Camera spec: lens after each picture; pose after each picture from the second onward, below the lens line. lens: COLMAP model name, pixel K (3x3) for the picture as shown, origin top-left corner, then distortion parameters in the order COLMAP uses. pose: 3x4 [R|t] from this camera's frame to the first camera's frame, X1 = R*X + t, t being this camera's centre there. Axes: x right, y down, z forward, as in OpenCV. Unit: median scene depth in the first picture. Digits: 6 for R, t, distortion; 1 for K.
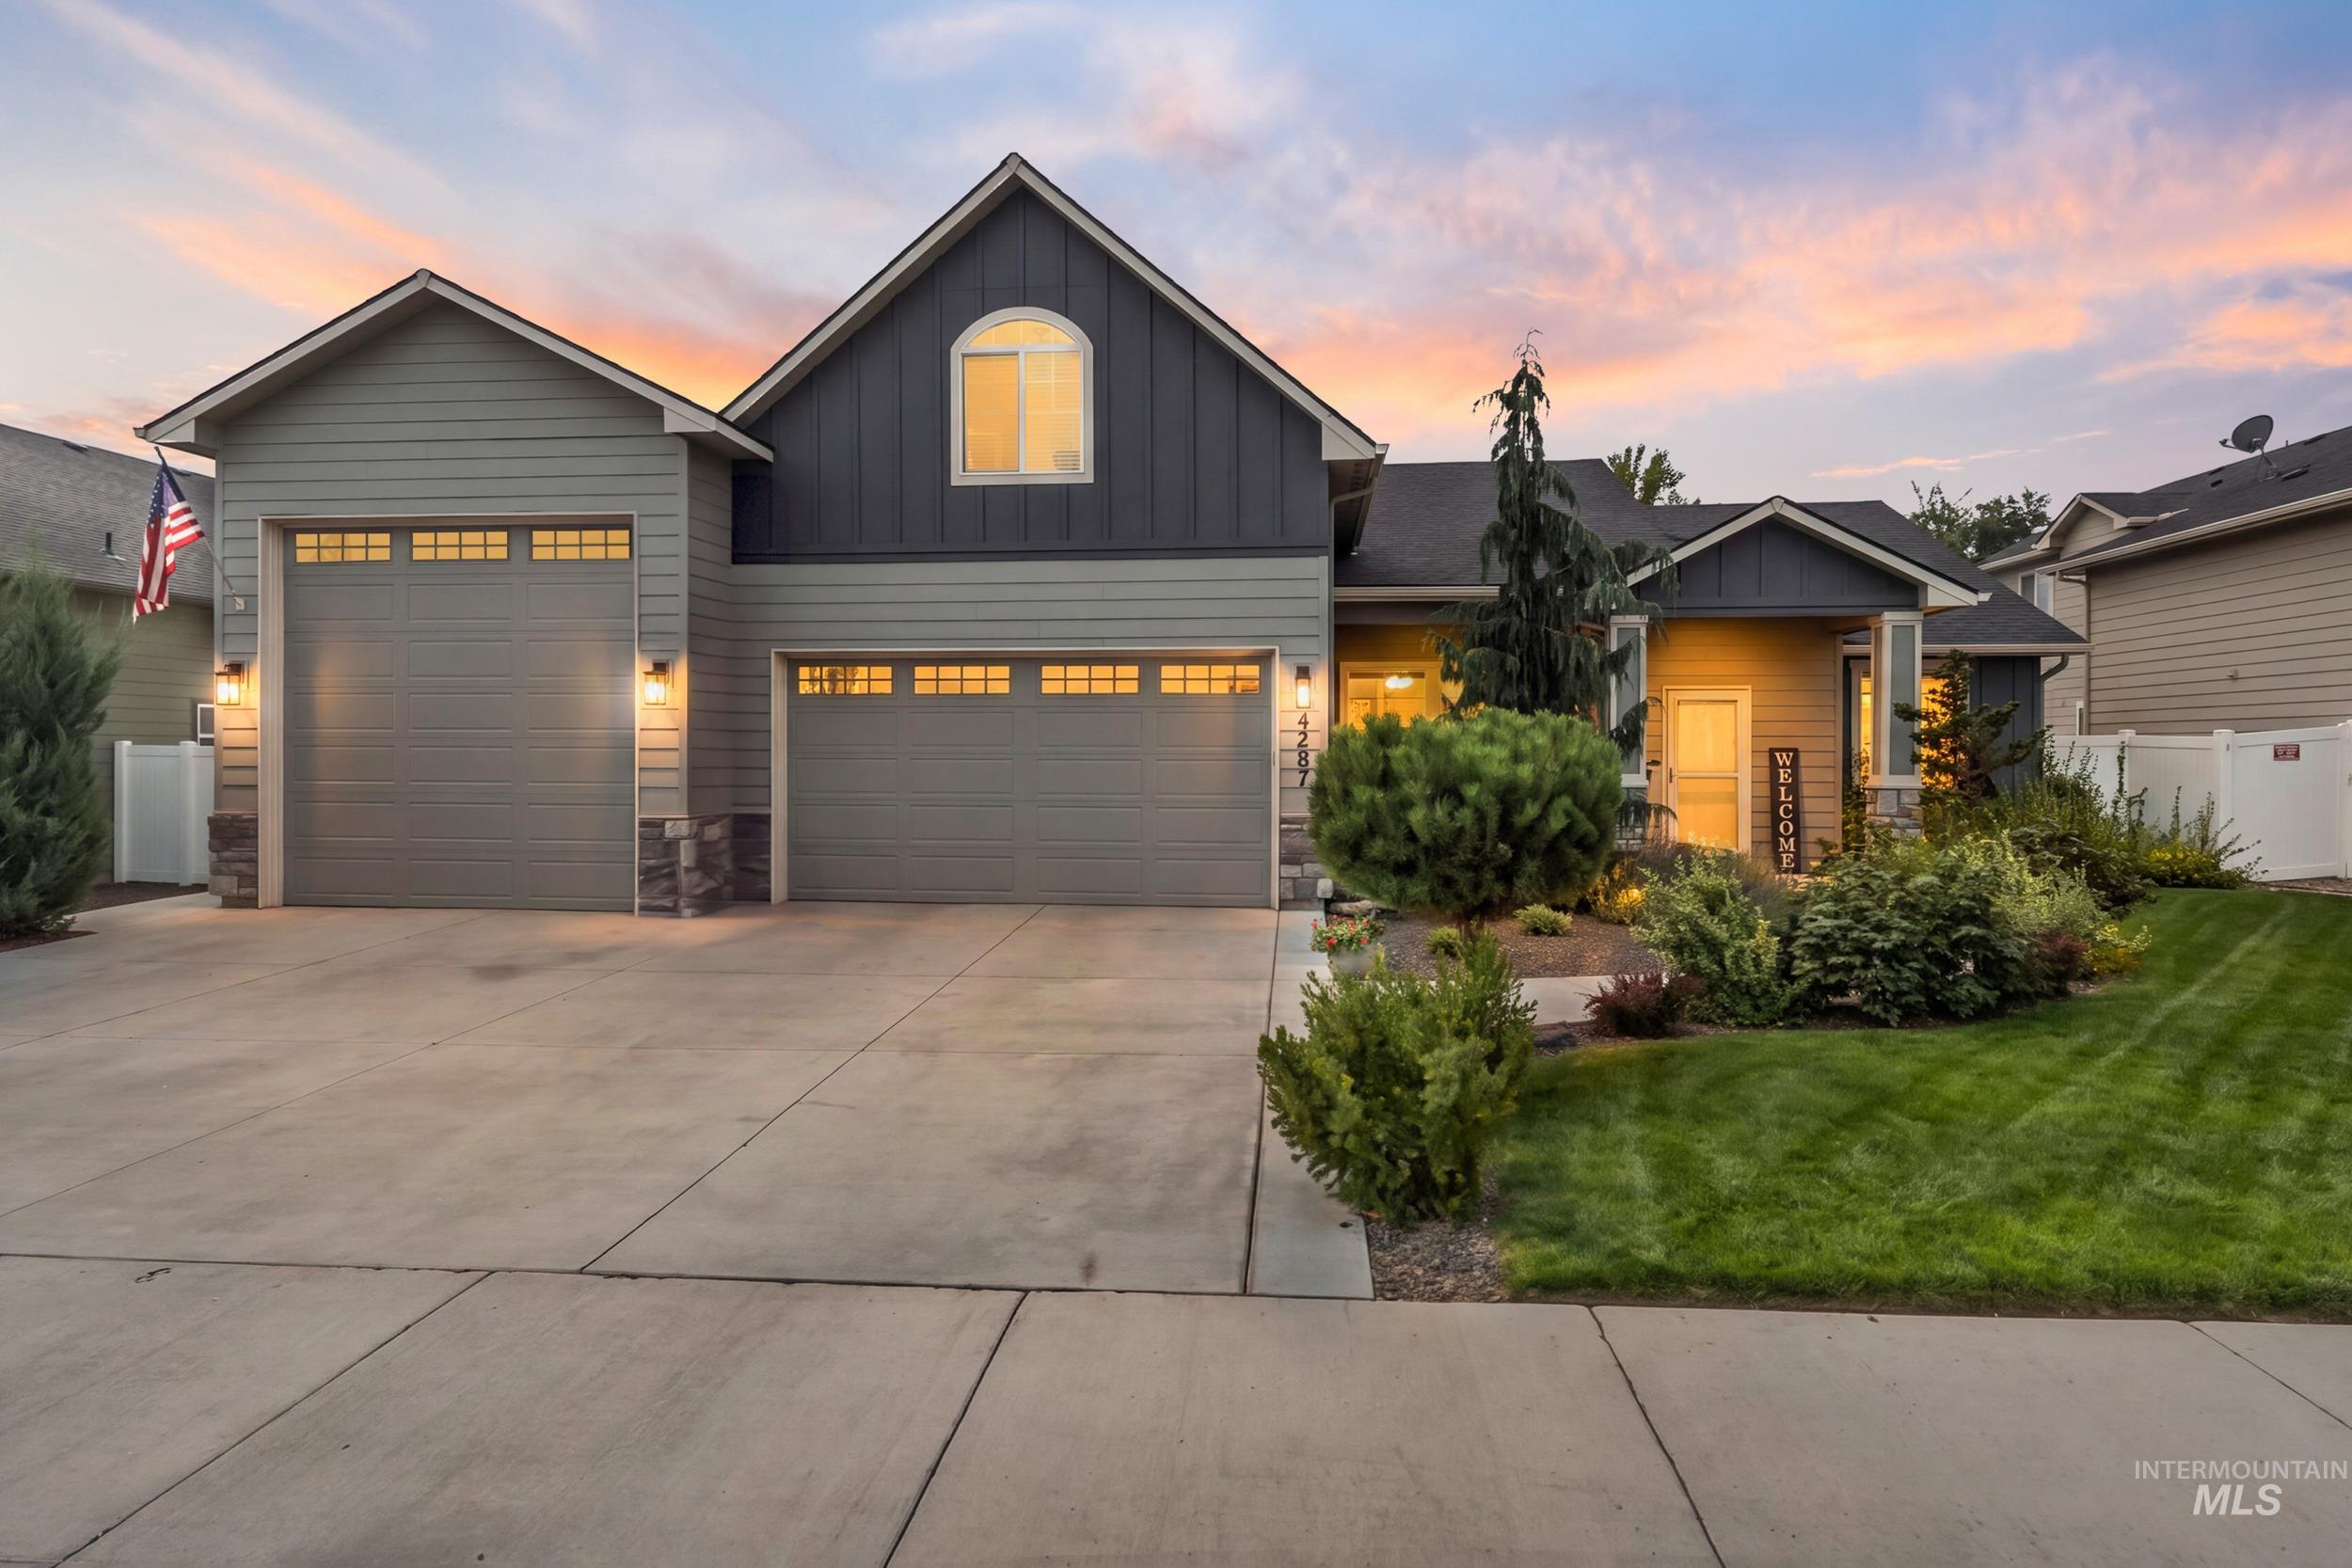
lens RADIAL K [[1337.5, 0, 1186.5], [0, 1337.5, 774.6], [0, 0, 1]] dist [-0.005214, -0.000383]
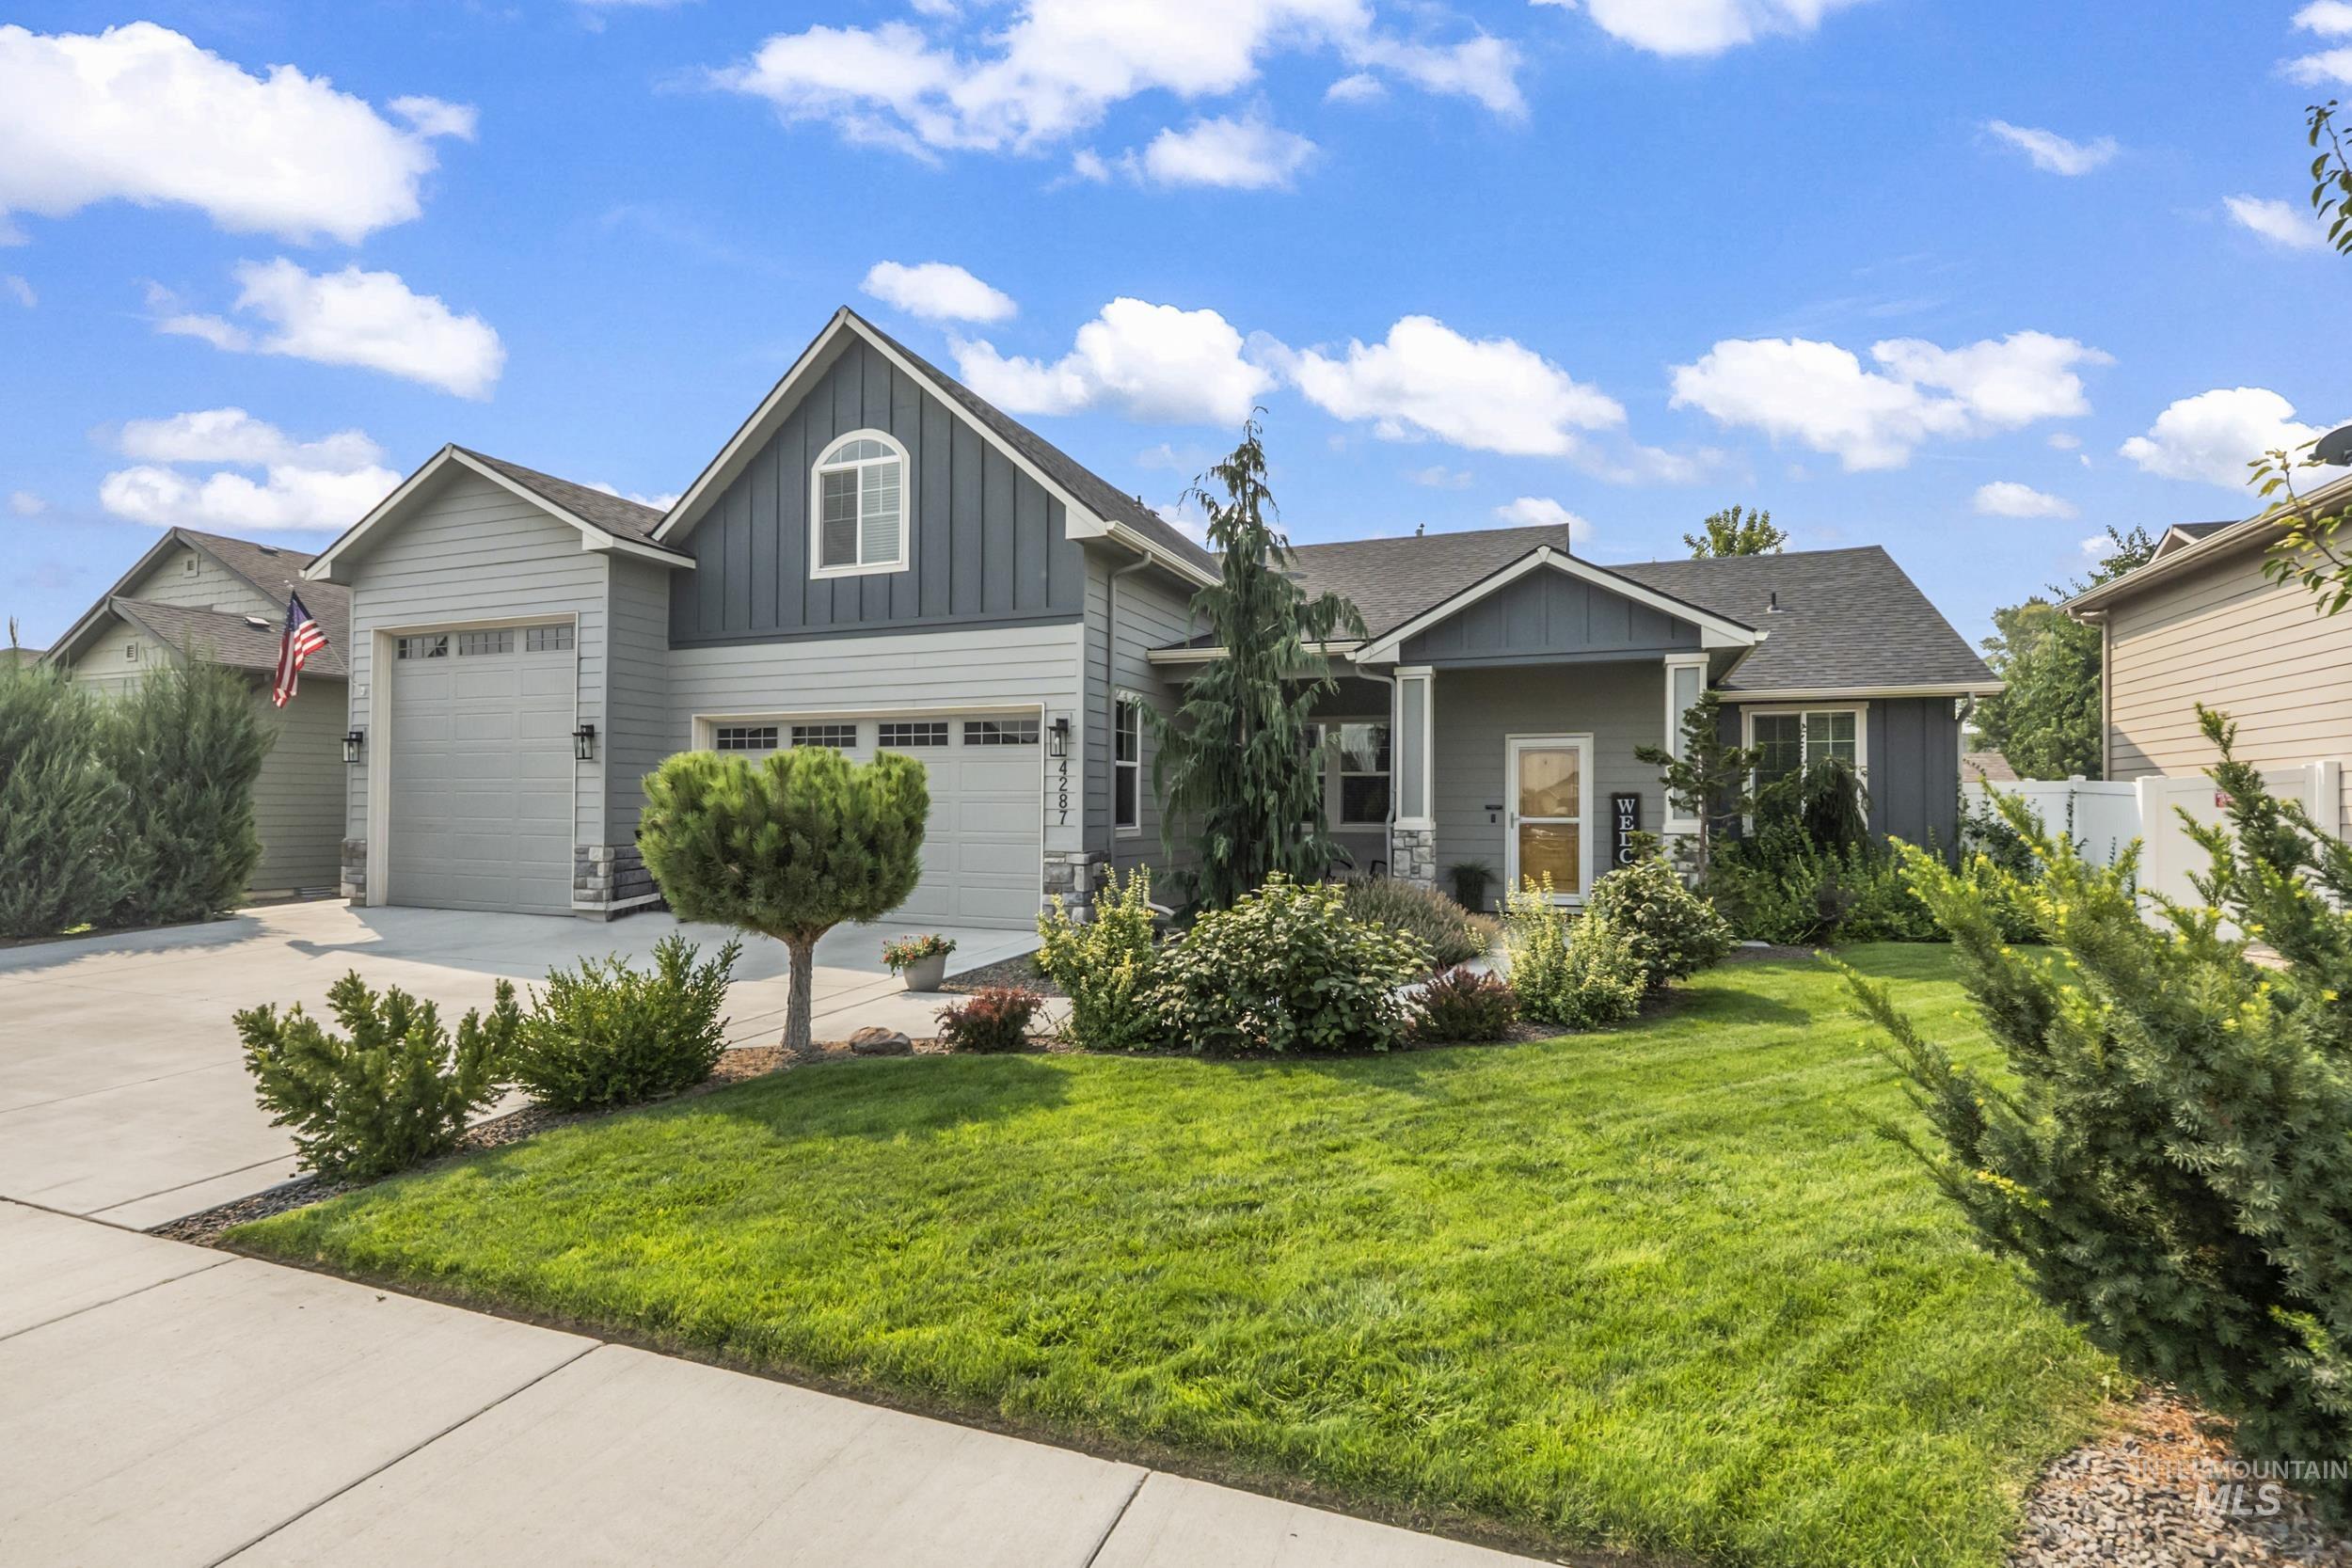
lens RADIAL K [[1131.5, 0, 1170.2], [0, 1131.5, 806.3], [0, 0, 1]] dist [-0.003350, -0.000600]
pose [[0.959198, 0.001994, -0.282728, 0.444065], [-0.007079, 0.999831, -0.016967, 0.008035], [0.282647, 0.018277, 0.959050, 0.099409]]
